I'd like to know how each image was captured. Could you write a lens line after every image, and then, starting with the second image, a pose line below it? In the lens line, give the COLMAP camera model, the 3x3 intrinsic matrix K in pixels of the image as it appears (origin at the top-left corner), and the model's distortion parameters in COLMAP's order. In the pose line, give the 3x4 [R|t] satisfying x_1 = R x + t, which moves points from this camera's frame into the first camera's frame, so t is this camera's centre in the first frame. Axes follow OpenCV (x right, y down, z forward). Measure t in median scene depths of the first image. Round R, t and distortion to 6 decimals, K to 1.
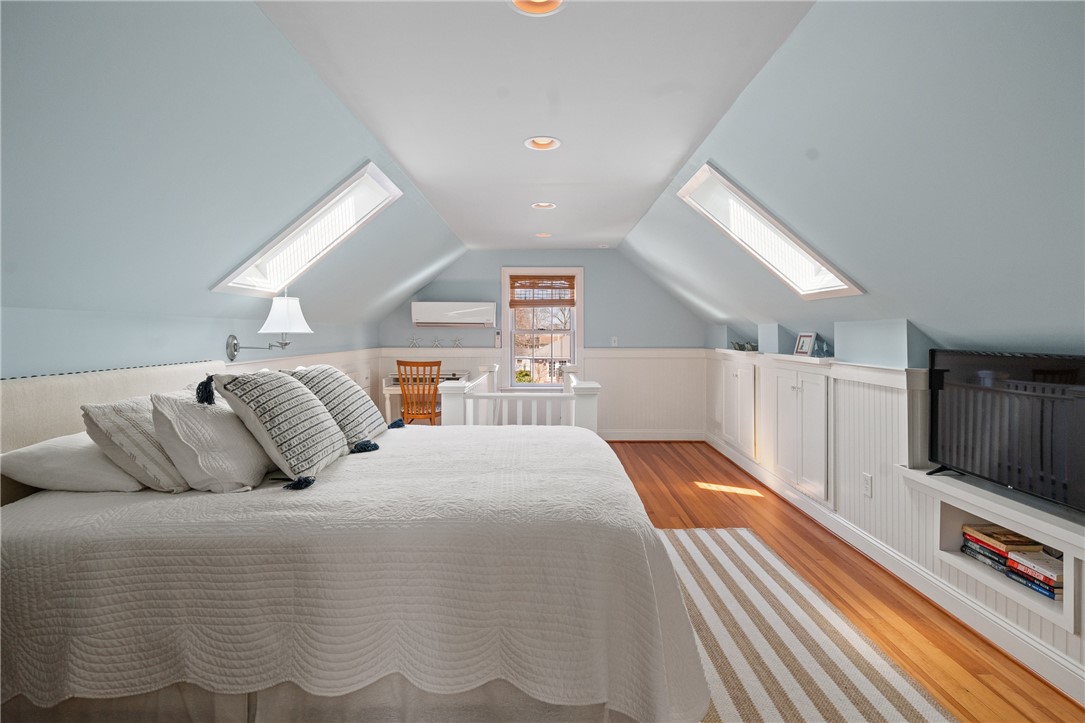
lens RADIAL K [[533.4, 0, 543.0], [0, 533.4, 369.4], [0, 0, 1]] dist [-0.000020, -0.000550]
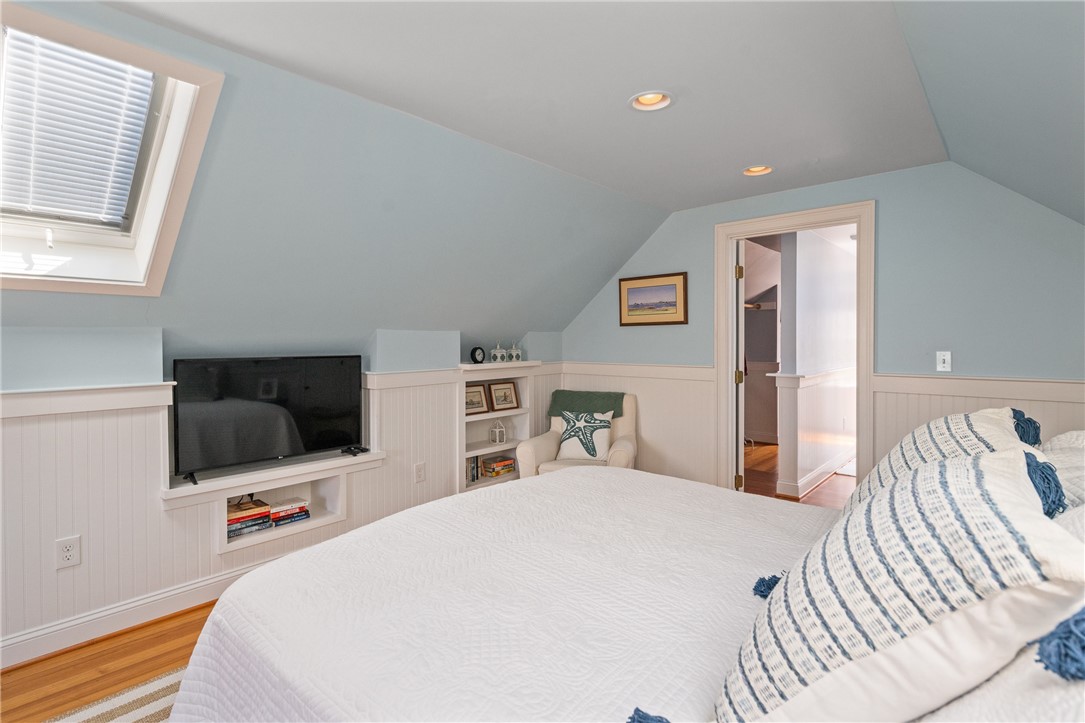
lens RADIAL K [[531.6, 0, 544.9], [0, 531.6, 348.5], [0, 0, 1]] dist [0.001407, -0.000738]
pose [[-0.753859, -0.011634, 0.656933, -0.434740], [0.044300, 0.996668, 0.068487, -0.098616], [-0.655541, 0.080732, -0.750832, 1.337857]]
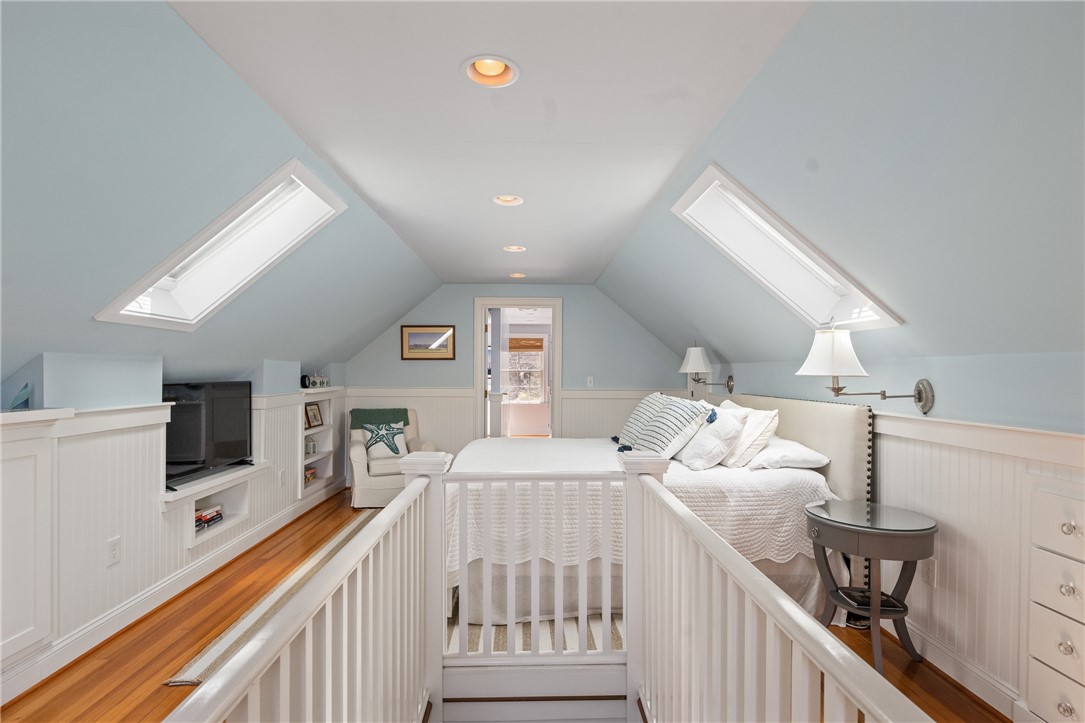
lens RADIAL K [[533.4, 0, 543.0], [0, 533.4, 369.4], [0, 0, 1]] dist [-0.000020, -0.000550]
pose [[-0.999409, -0.006970, -0.033666, -0.041292], [-0.009064, 0.998005, 0.062481, -0.152713], [0.033163, 0.062749, -0.997478, 2.244837]]
